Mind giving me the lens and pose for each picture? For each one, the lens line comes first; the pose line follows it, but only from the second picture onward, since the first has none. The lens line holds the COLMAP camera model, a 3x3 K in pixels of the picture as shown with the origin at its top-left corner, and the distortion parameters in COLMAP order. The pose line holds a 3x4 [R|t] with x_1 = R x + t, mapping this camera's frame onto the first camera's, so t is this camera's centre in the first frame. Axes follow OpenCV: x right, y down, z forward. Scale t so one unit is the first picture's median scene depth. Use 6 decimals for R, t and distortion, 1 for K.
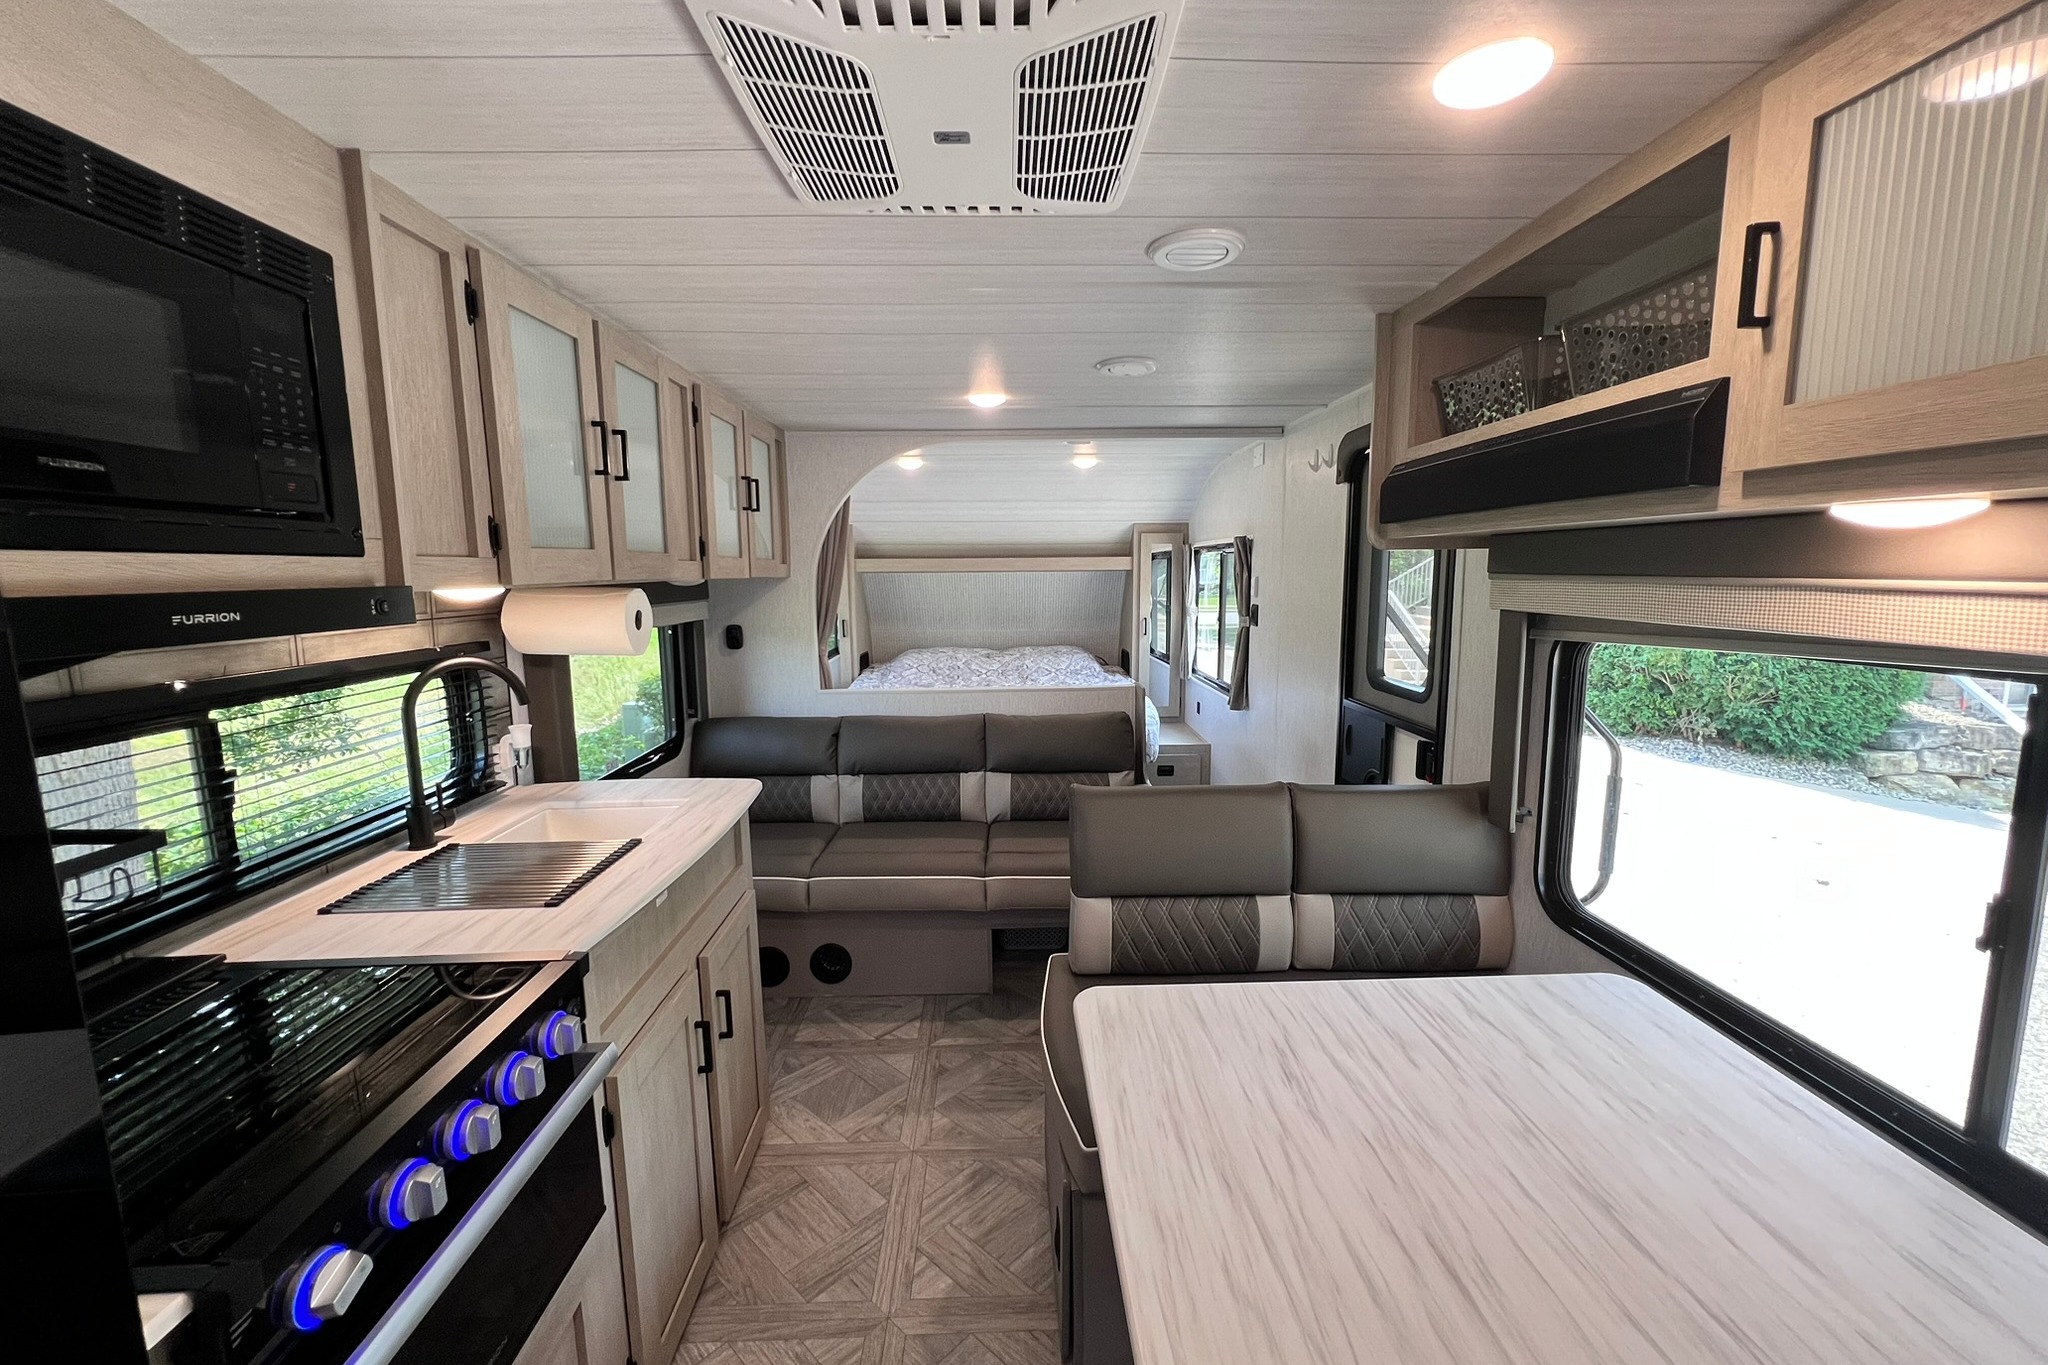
lens RADIAL K [[821.7, 0, 1024.0], [0, 821.7, 682.5], [0, 0, 1]] dist [0.001239, 0.000145]
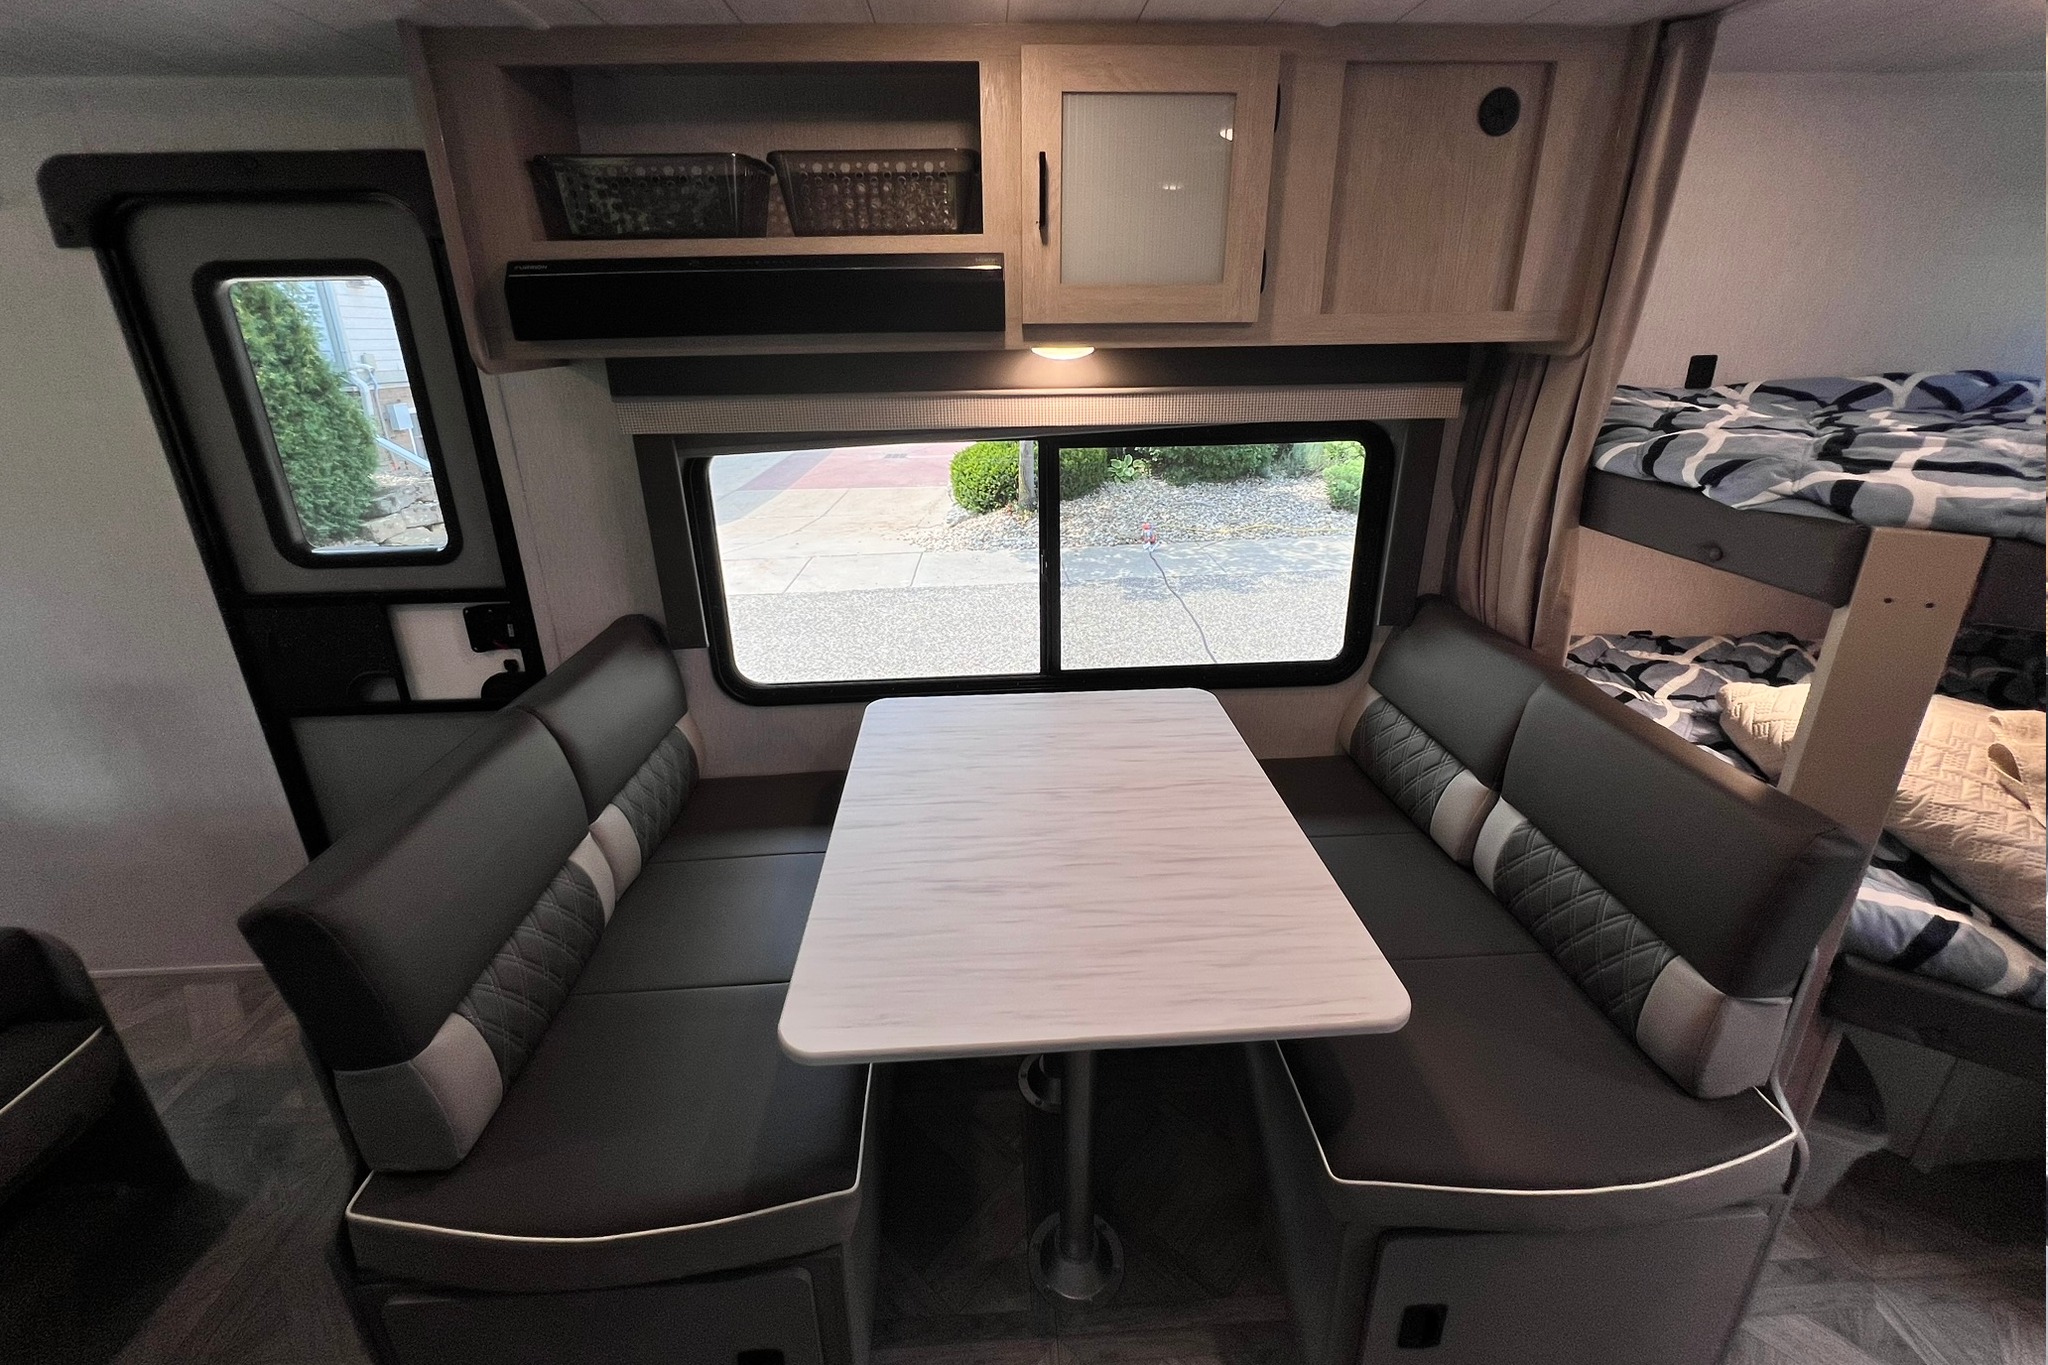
lens RADIAL K [[814.4, 0, 1021.2], [0, 814.4, 599.4], [0, 0, 1]] dist [0.001404, 0.000456]
pose [[-0.022499, -0.313390, 0.949358, -0.356578], [0.153779, 0.937212, 0.313025, -0.128948], [-0.987849, 0.153034, 0.027107, 0.536166]]
